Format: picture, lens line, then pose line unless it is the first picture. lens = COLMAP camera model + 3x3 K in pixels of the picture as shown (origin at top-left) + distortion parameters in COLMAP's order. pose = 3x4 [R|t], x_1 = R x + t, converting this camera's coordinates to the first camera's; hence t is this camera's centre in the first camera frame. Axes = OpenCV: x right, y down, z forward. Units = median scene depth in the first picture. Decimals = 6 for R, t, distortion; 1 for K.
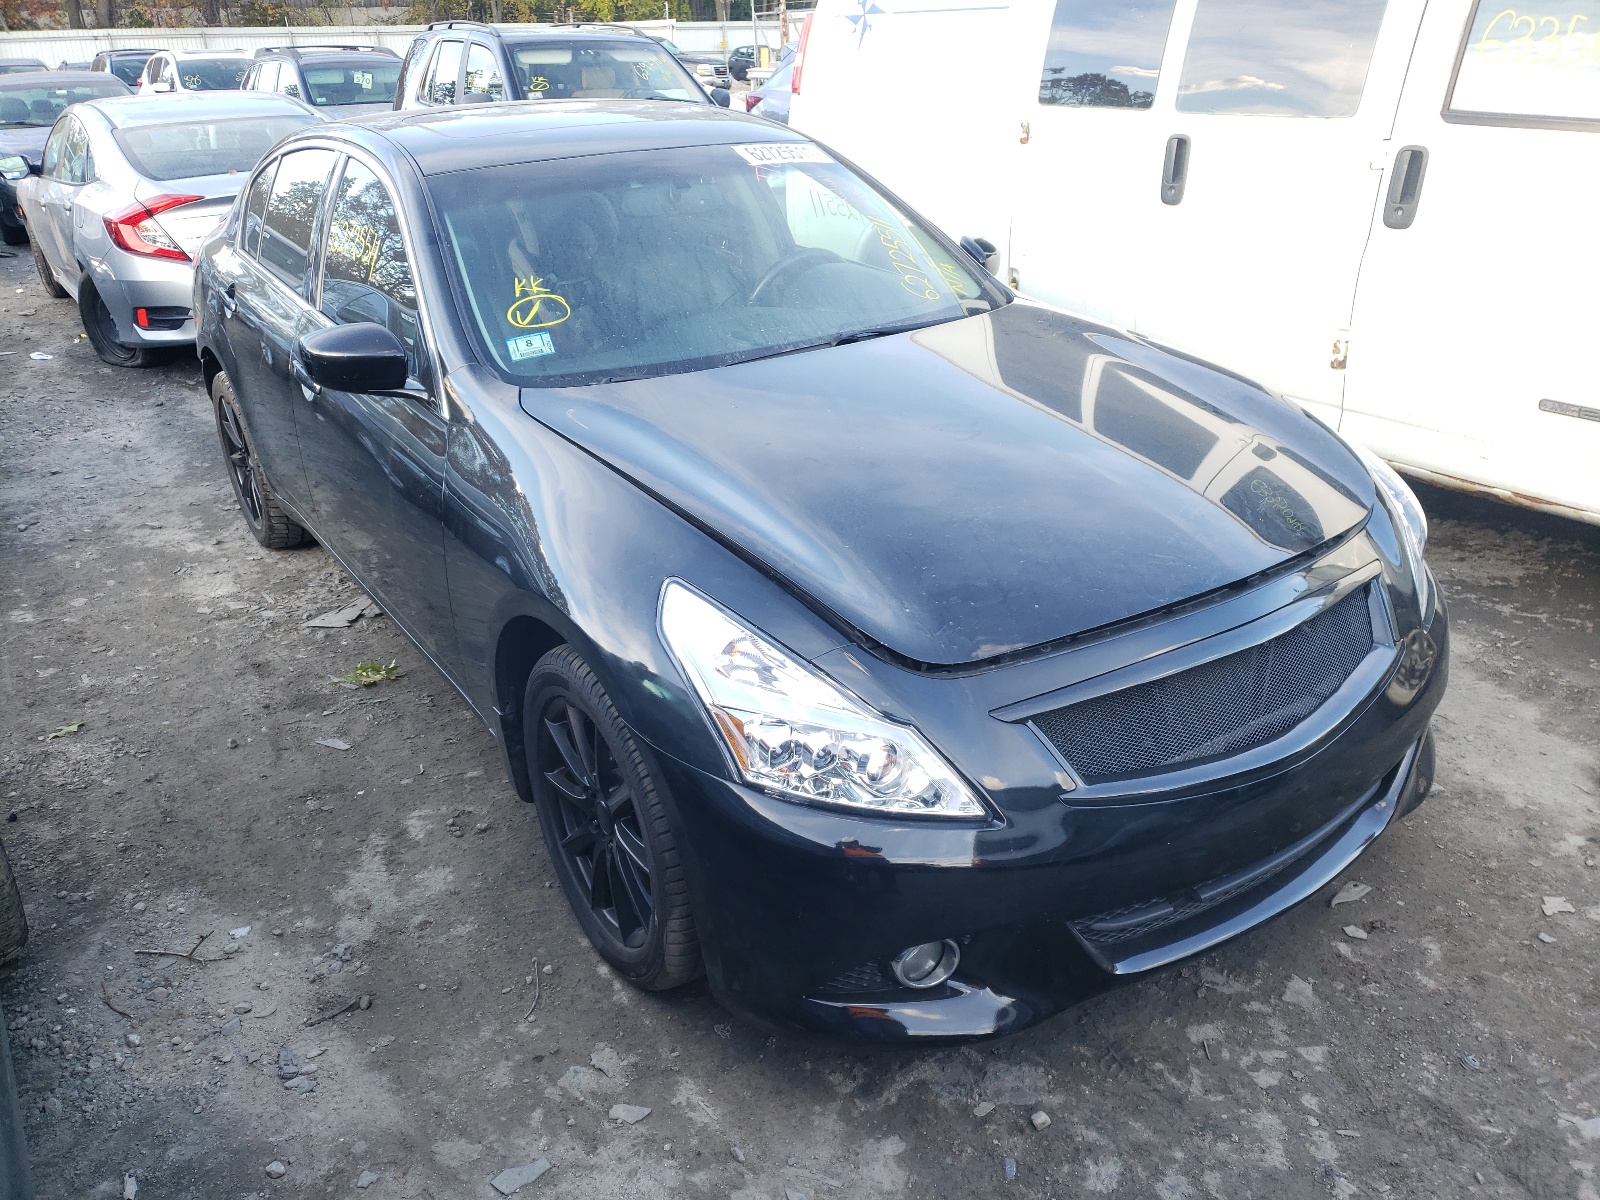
lens RADIAL K [[1283.3, 0, 789.9], [0, 1283.3, 592.9], [0, 0, 1]] dist [0.007845, 0.008305]
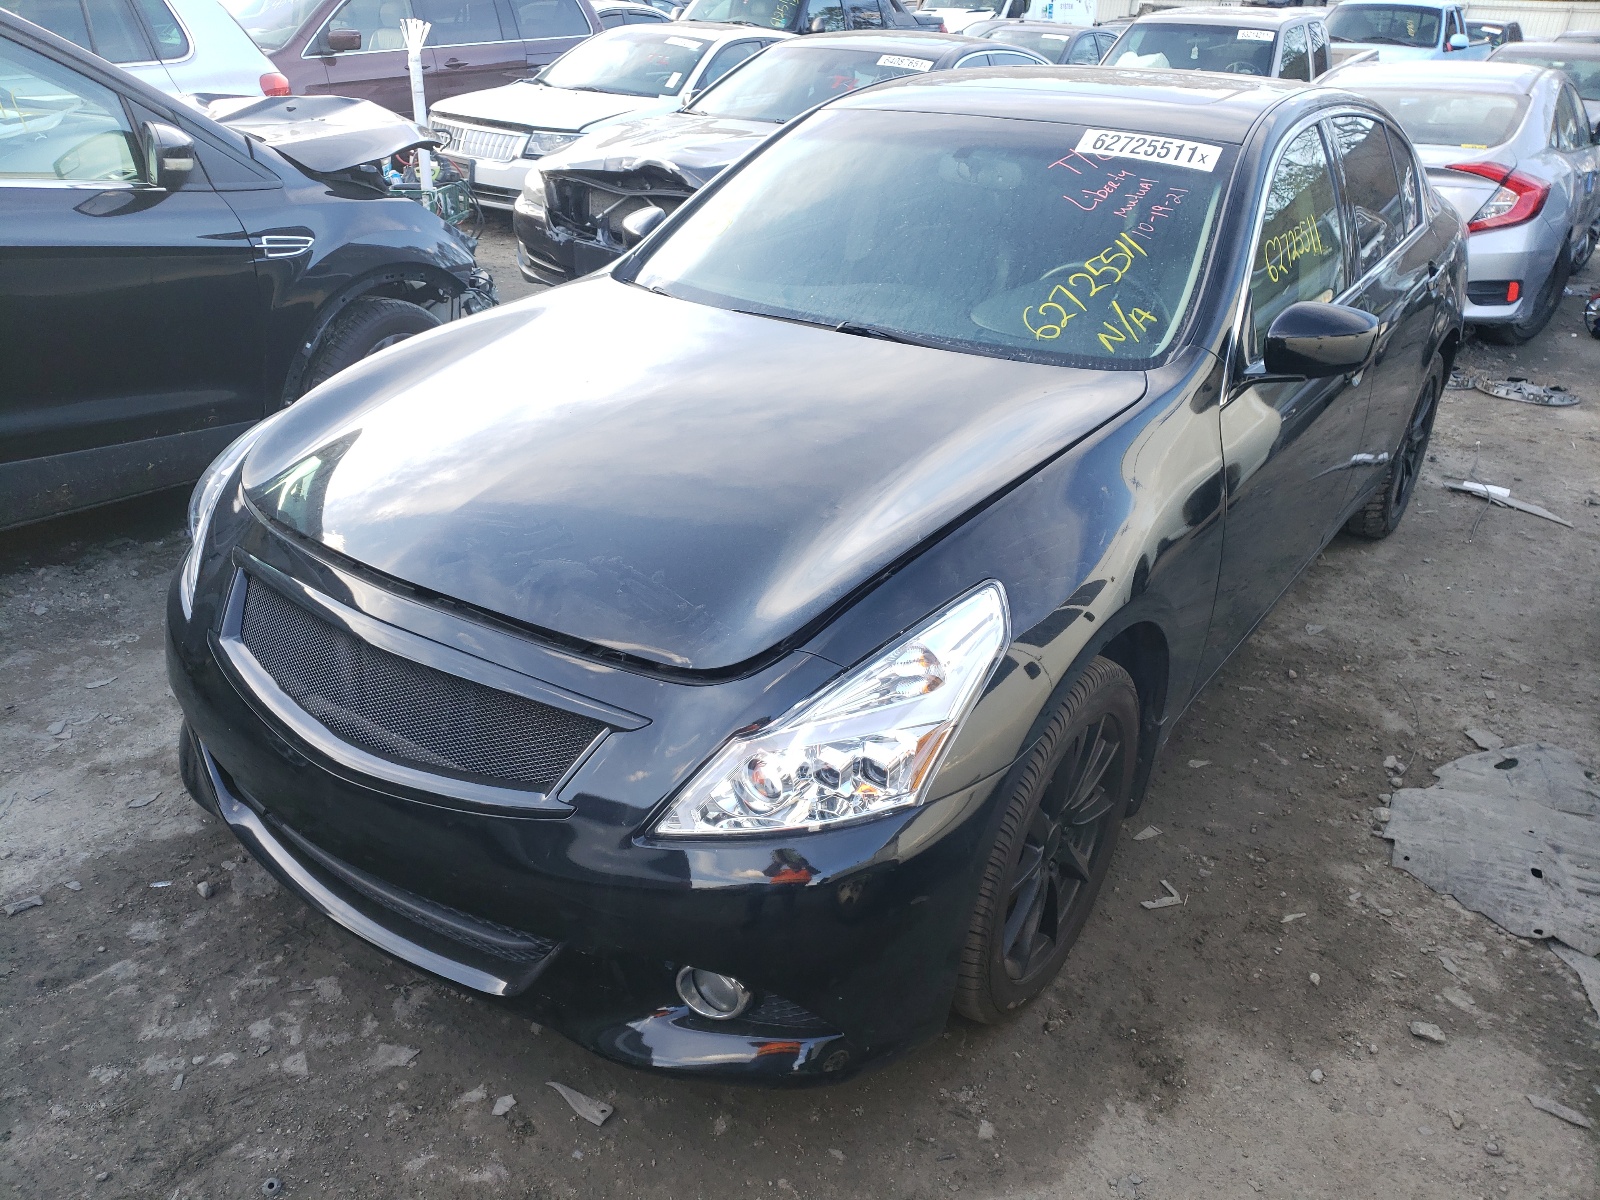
lens RADIAL K [[1283.3, 0, 791.3], [0, 1283.3, 609.3], [0, 0, 1]] dist [0.007845, 0.008305]
pose [[0.330698, 0.442270, -0.833688, 1.052084], [-0.407630, 0.863675, 0.296484, -0.332609], [0.851162, 0.241790, 0.465898, 0.697523]]
